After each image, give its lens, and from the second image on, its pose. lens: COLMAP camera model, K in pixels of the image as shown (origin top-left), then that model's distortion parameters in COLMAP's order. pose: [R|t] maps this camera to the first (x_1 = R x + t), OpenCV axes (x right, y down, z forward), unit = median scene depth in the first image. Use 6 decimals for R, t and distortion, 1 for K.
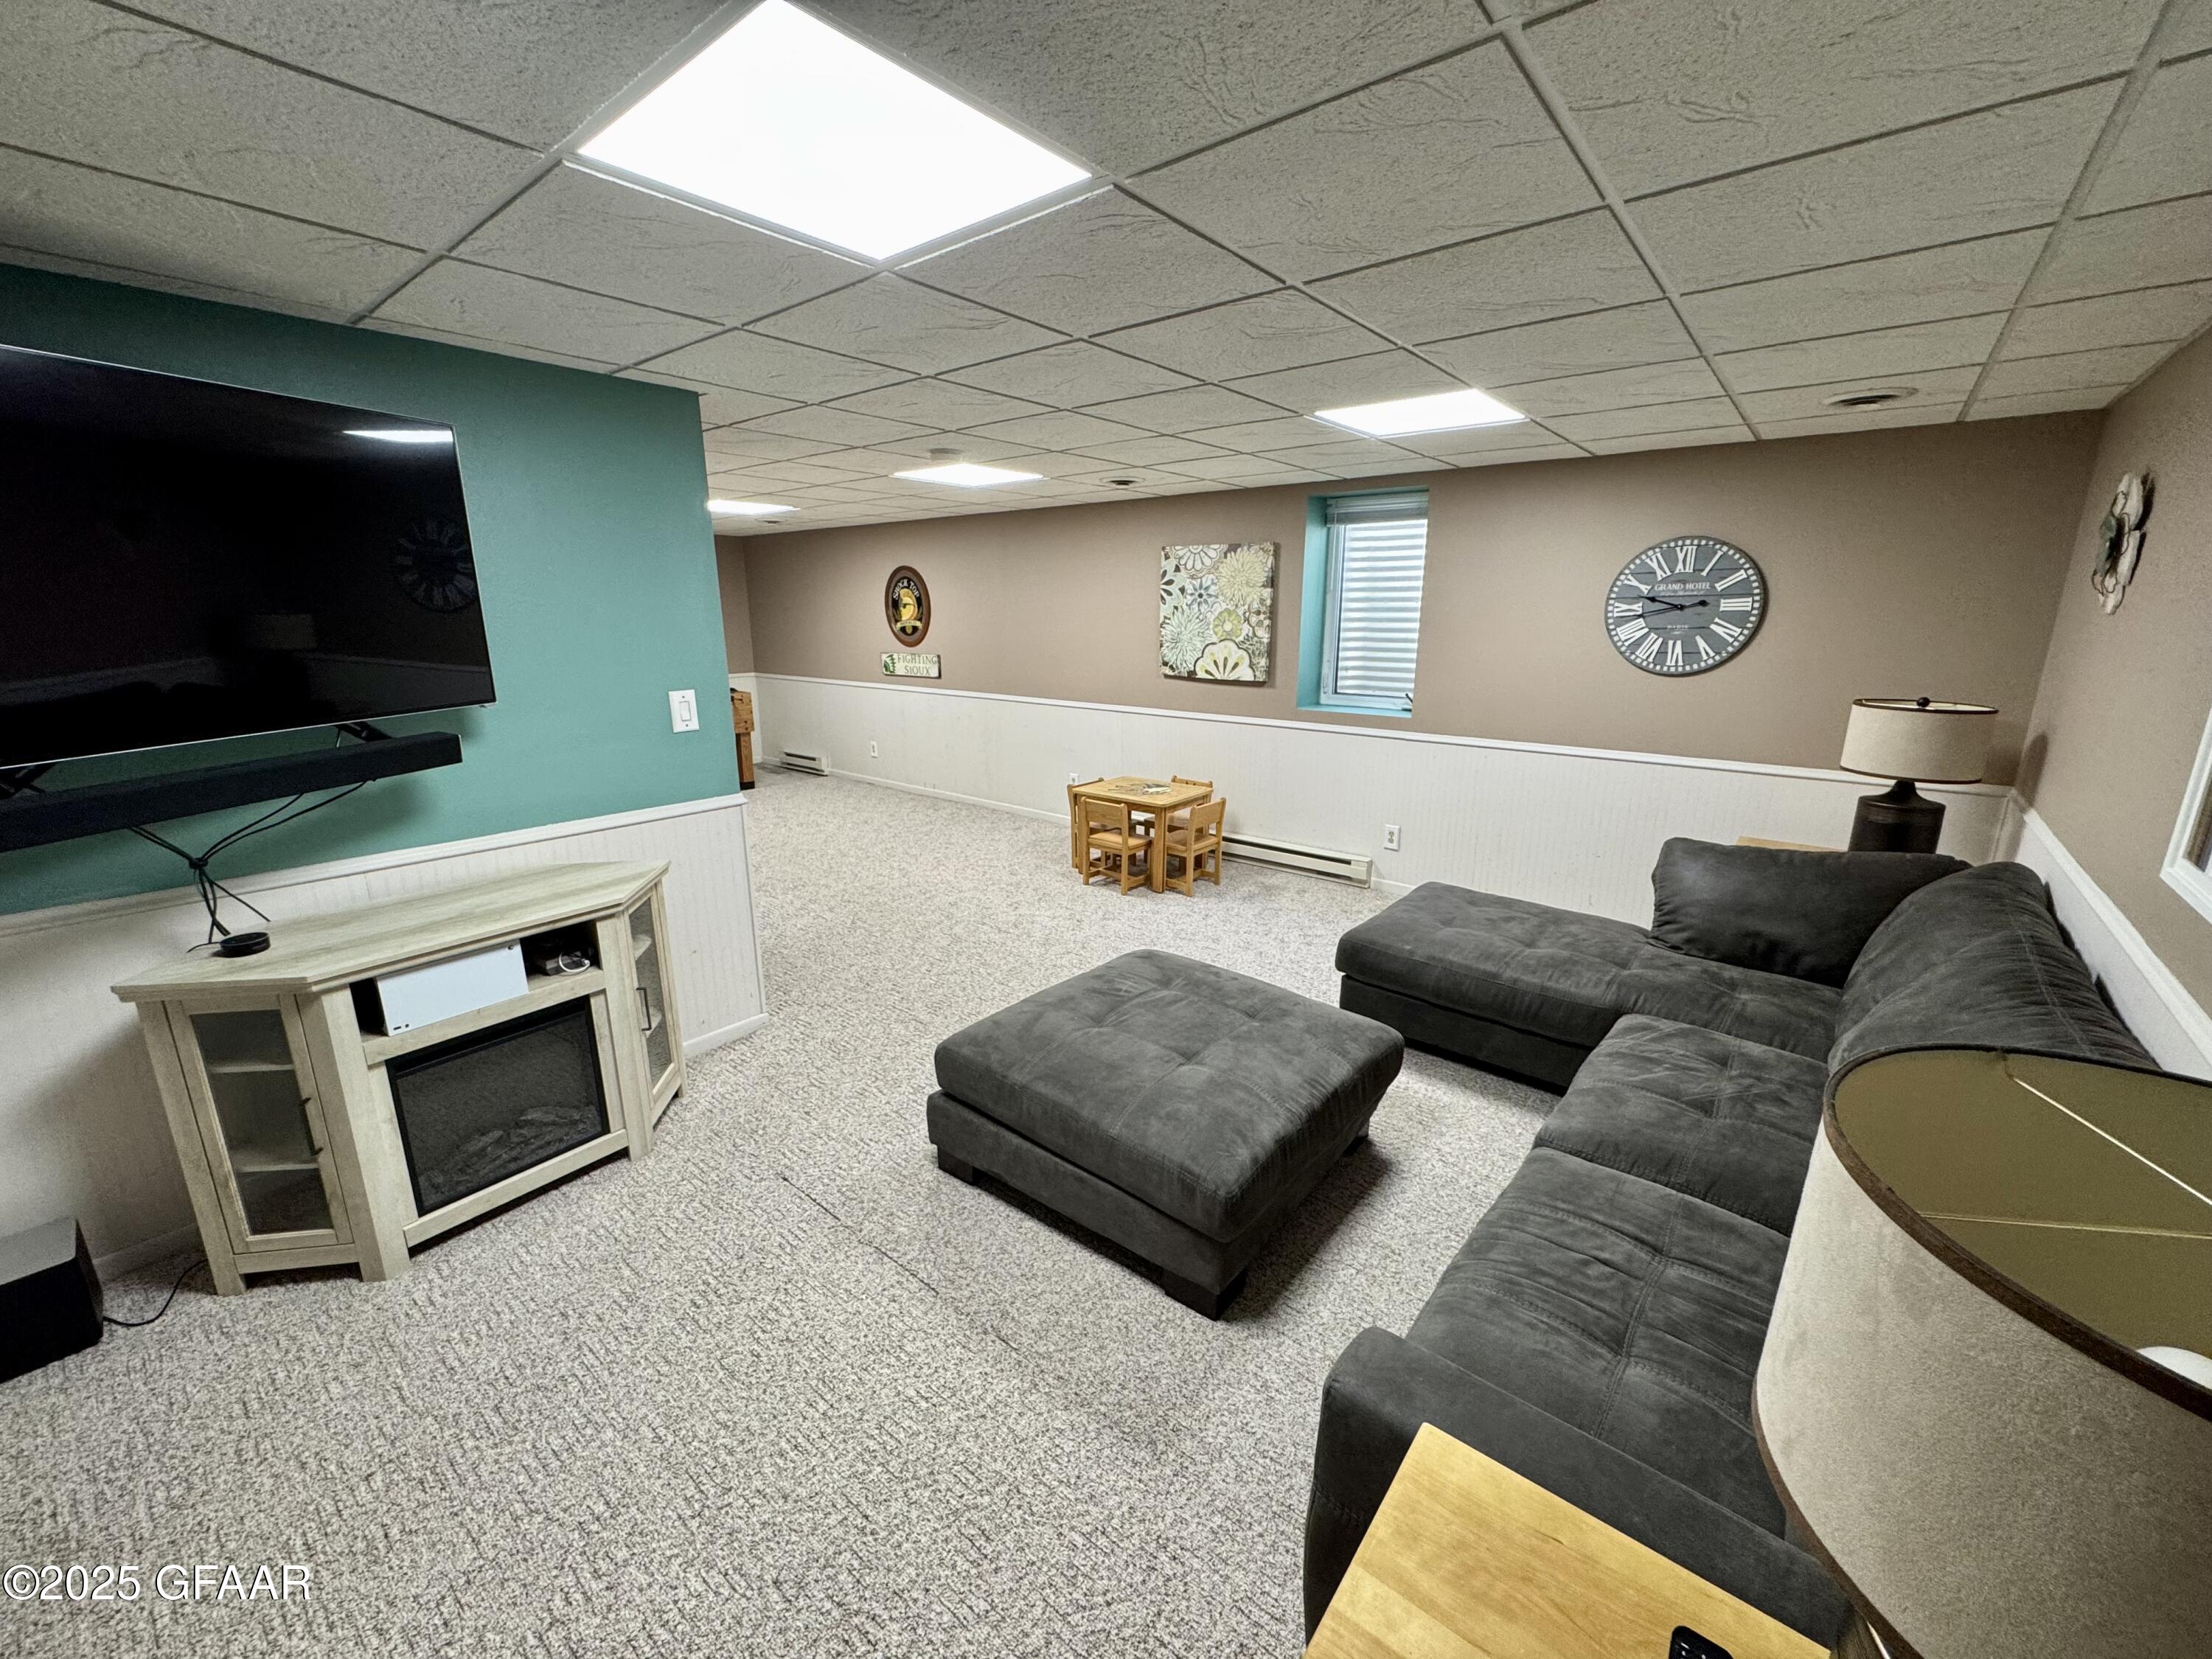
lens RADIAL K [[879.2, 0, 1107.2], [0, 879.2, 827.6], [0, 0, 1]] dist [-0.000753, -0.000291]
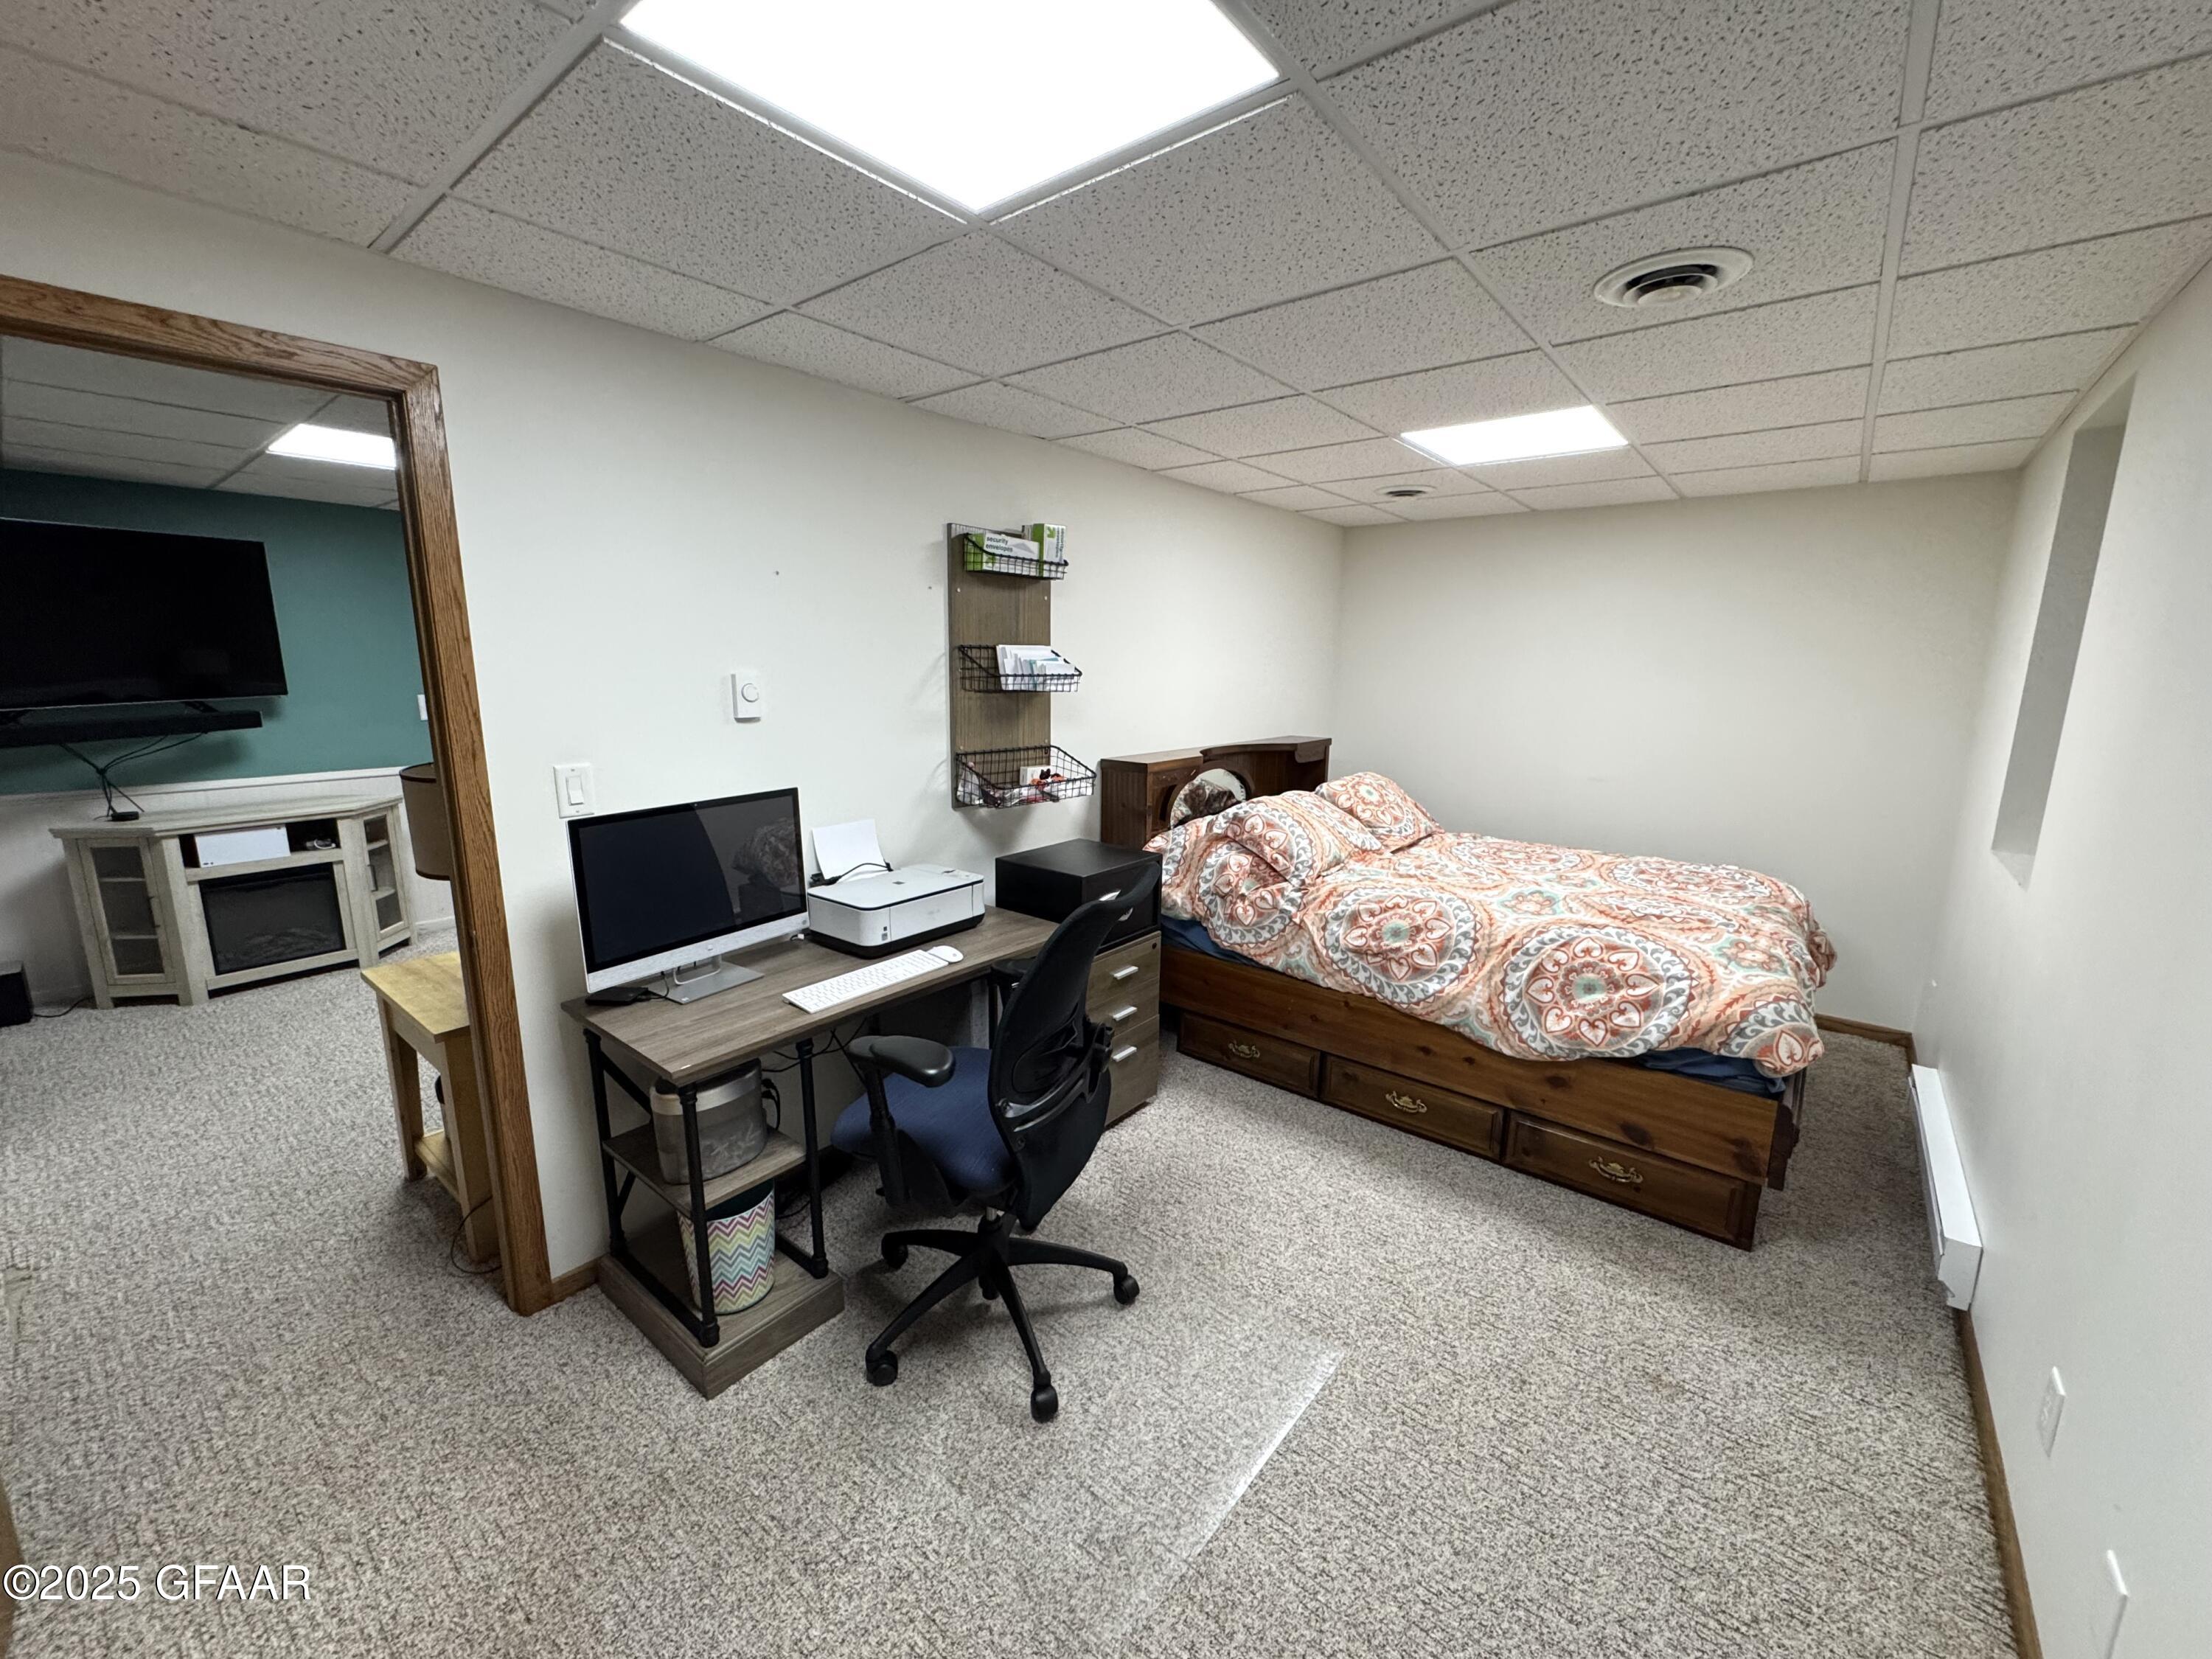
lens RADIAL K [[879.2, 0, 1107.2], [0, 879.2, 827.6], [0, 0, 1]] dist [-0.000753, -0.000291]
pose [[0.999902, 0.006646, 0.012310, 1.052866], [-0.005939, 0.998375, -0.056668, 0.240919], [-0.012667, 0.056589, 0.998317, -0.864014]]
